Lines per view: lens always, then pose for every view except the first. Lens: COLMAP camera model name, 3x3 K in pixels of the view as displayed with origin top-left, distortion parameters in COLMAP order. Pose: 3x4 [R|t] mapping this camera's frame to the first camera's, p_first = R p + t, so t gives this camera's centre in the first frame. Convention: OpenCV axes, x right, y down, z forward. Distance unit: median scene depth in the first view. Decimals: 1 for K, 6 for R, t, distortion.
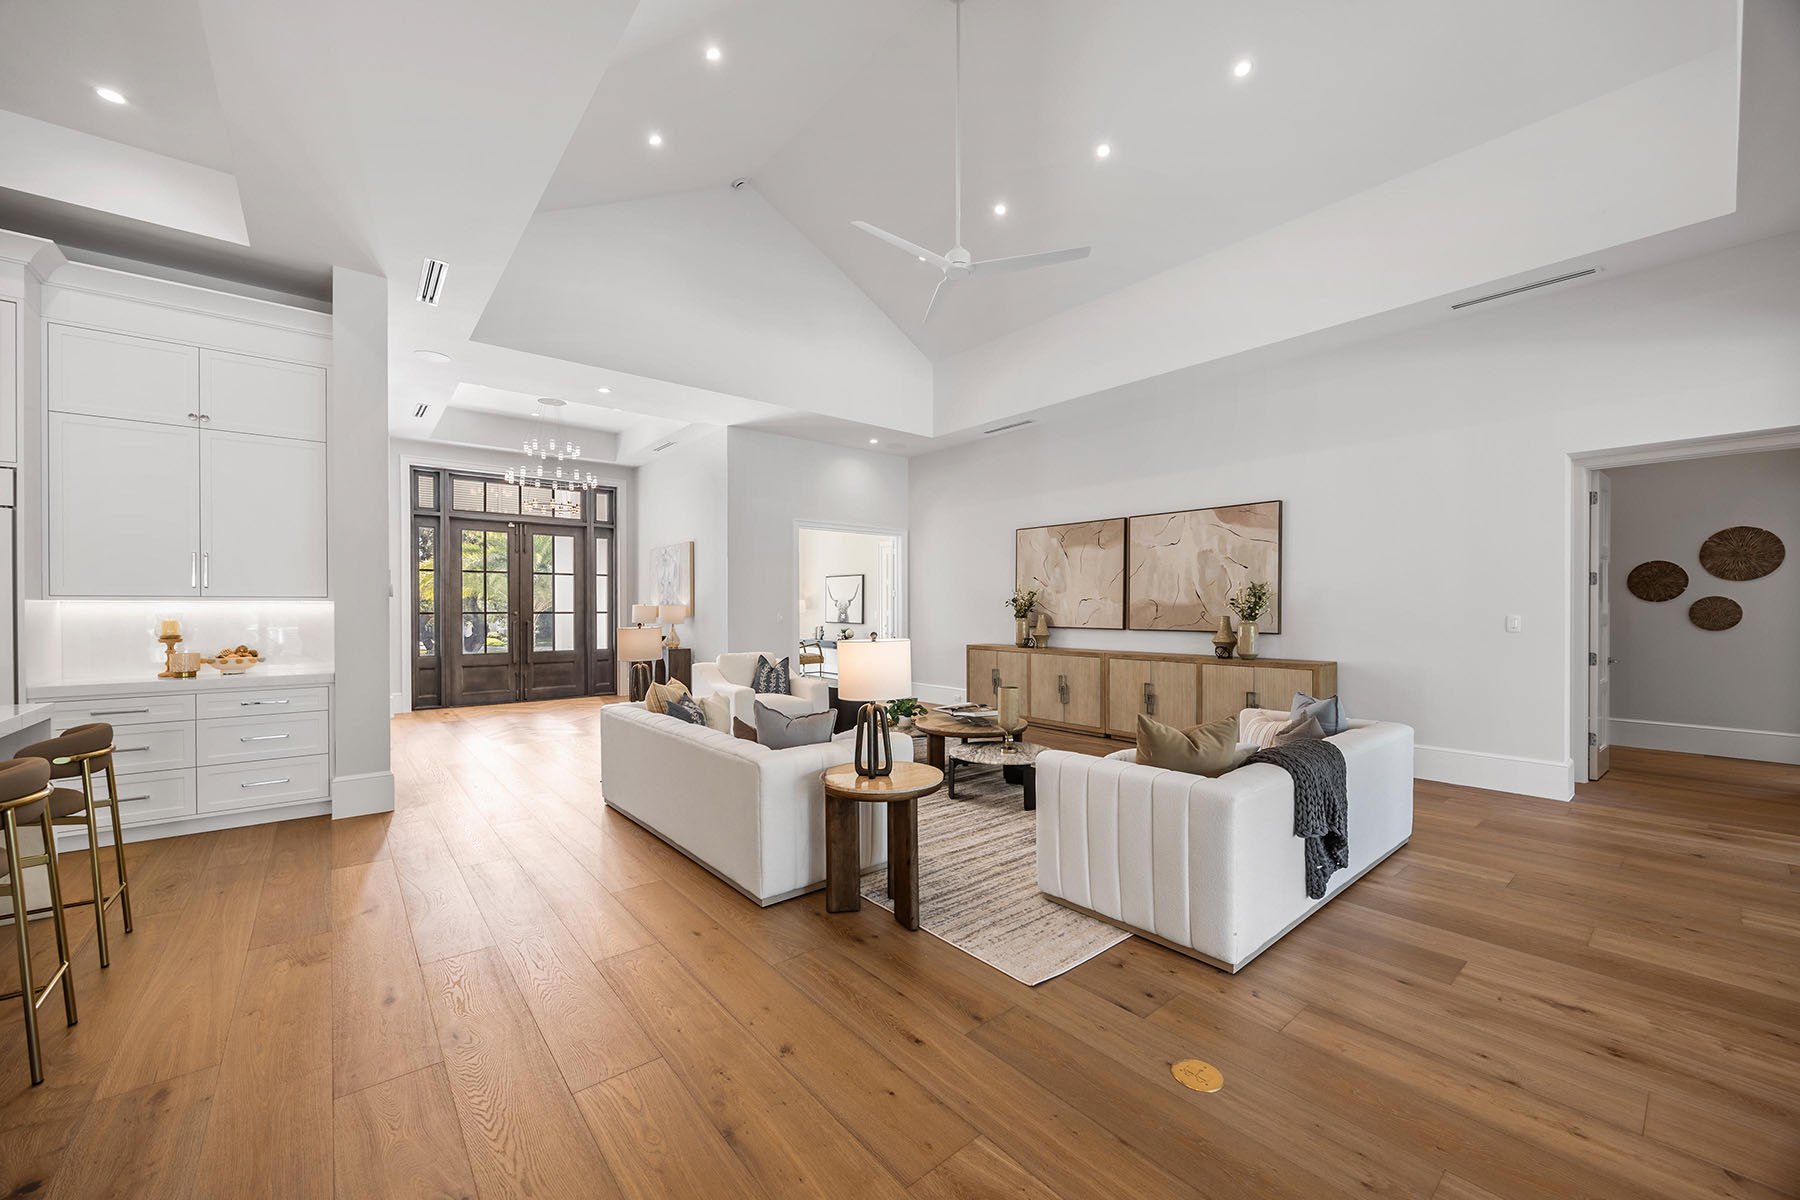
lens RADIAL K [[689.0, 0, 898.9], [0, 689.0, 613.0], [0, 0, 1]] dist [-0.003597, -0.000016]
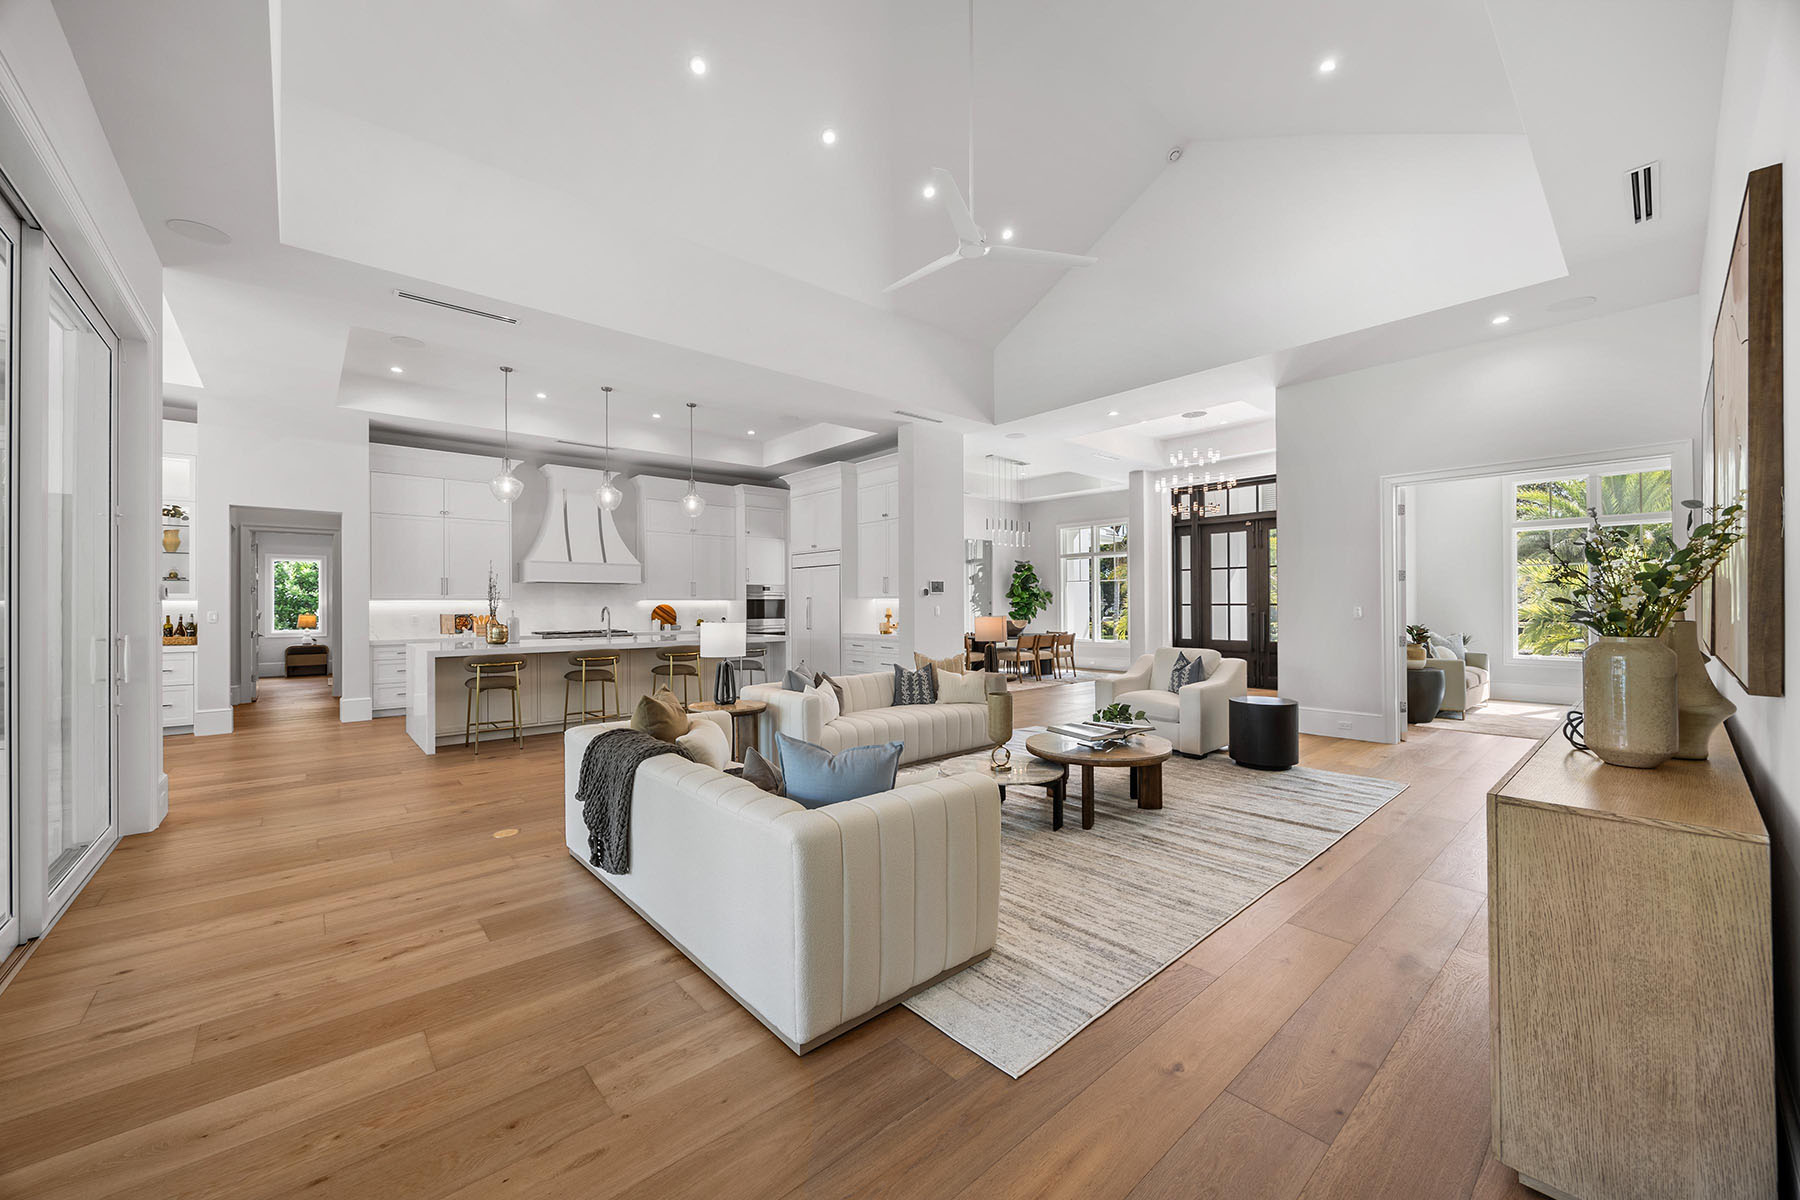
lens RADIAL K [[683.6, 0, 898.7], [0, 683.6, 599.5], [0, 0, 1]] dist [-0.000526, -0.000515]
pose [[0.025460, -0.004999, -0.999663, 0.725056], [-0.000556, 0.999987, -0.005015, -0.003092], [0.999676, 0.000684, 0.025457, 0.613474]]
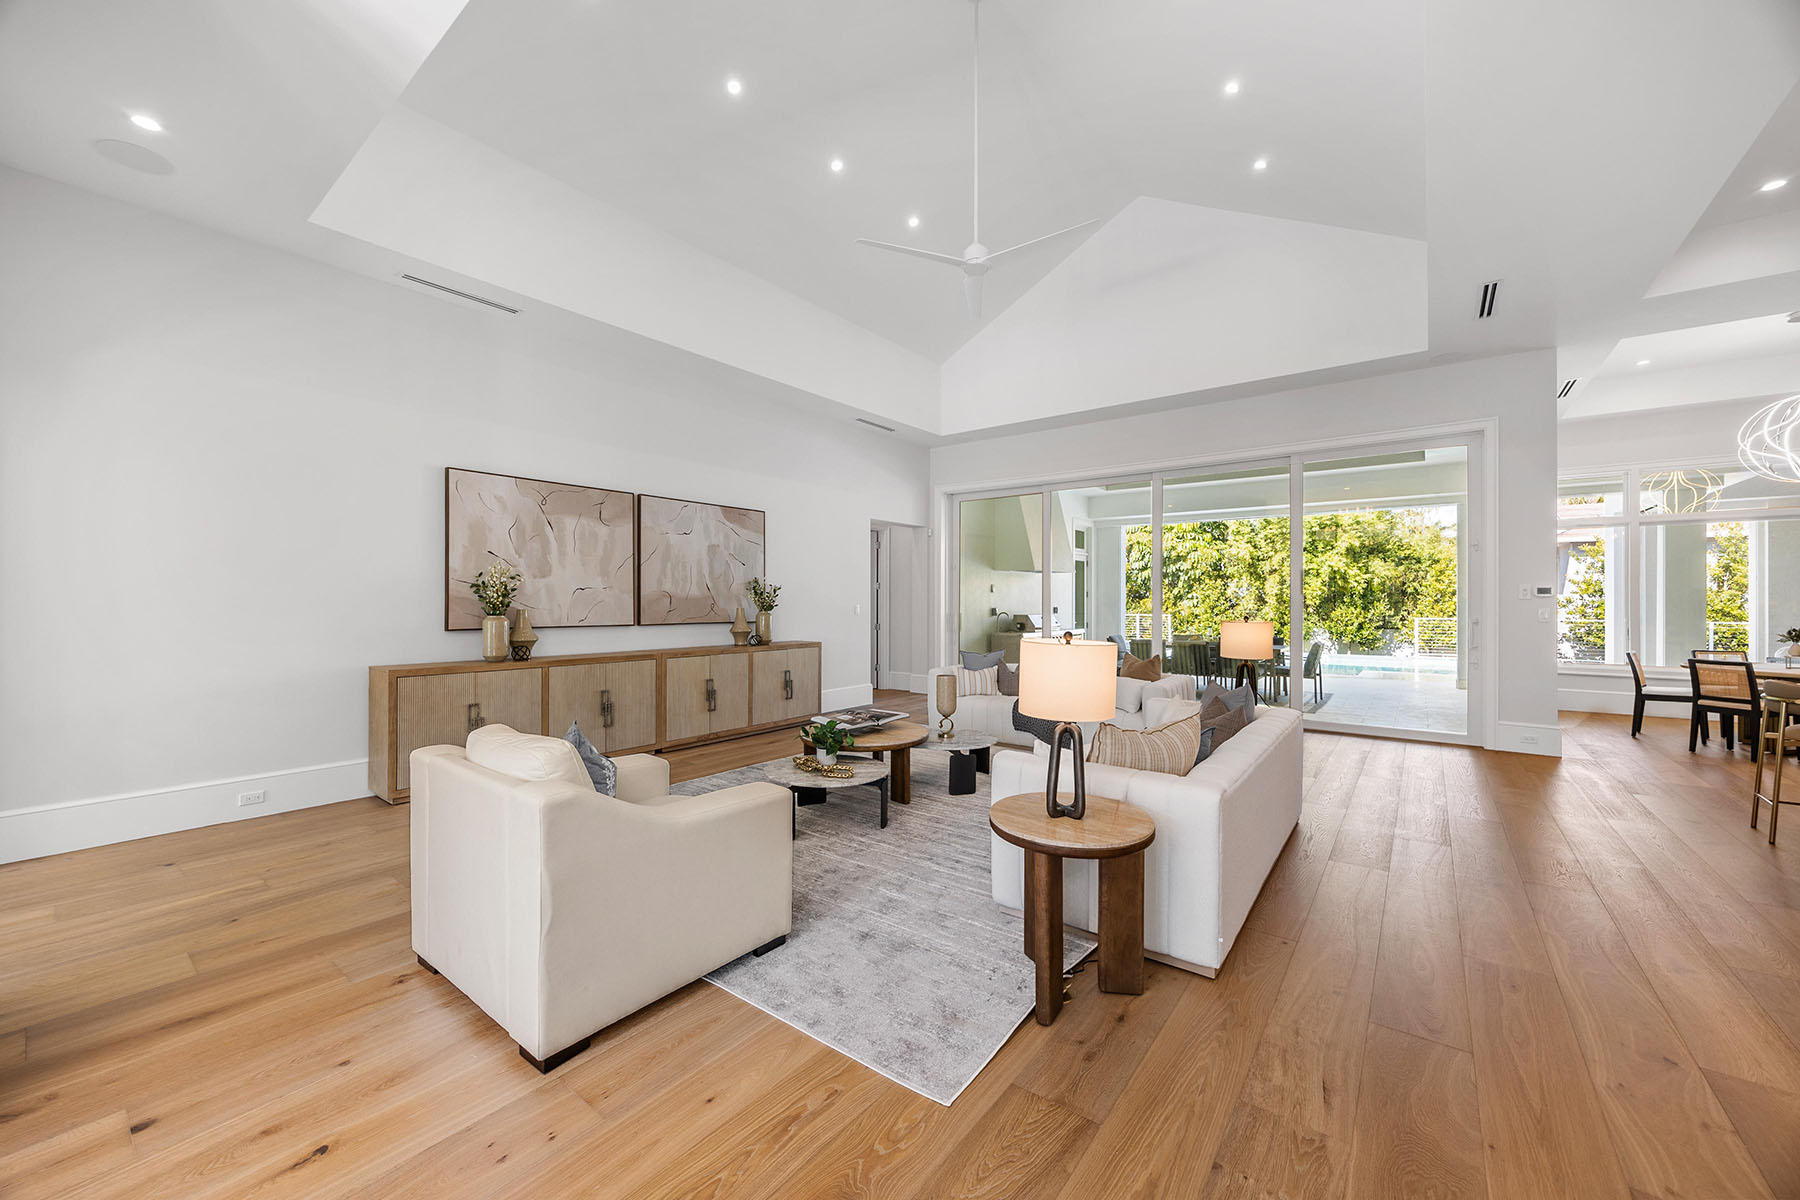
lens RADIAL K [[683.6, 0, 898.7], [0, 683.6, 599.5], [0, 0, 1]] dist [-0.000526, -0.000515]
pose [[-0.215187, 0.002211, 0.976570, -0.612725], [0.004063, 0.999991, -0.001369, -0.005562], [-0.976564, 0.003674, -0.215194, 0.938751]]
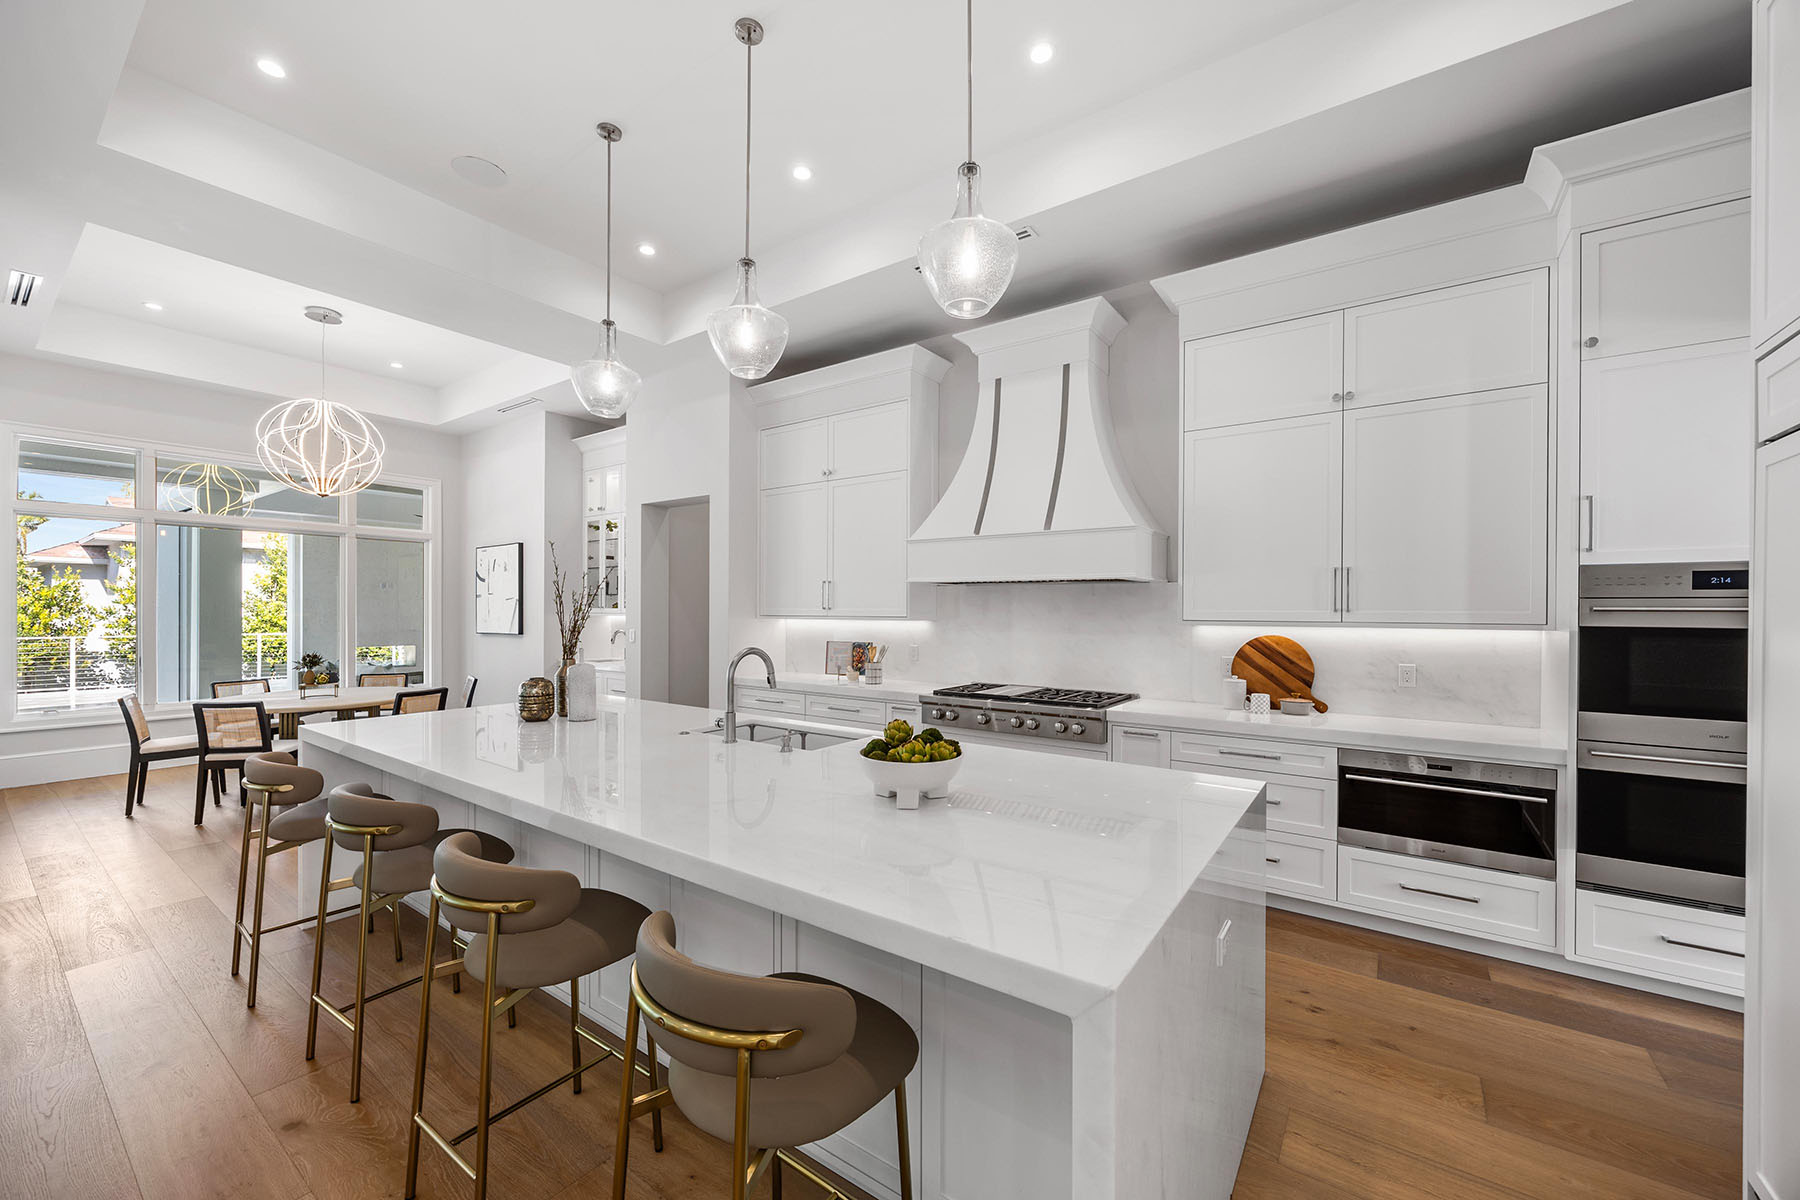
lens RADIAL K [[683.6, 0, 898.7], [0, 683.6, 599.5], [0, 0, 1]] dist [-0.000526, -0.000515]
pose [[-0.967792, -0.001392, -0.251748, -0.468557], [-0.000648, 0.999995, -0.003040, -0.027412], [0.251751, -0.002779, -0.967788, 0.565030]]
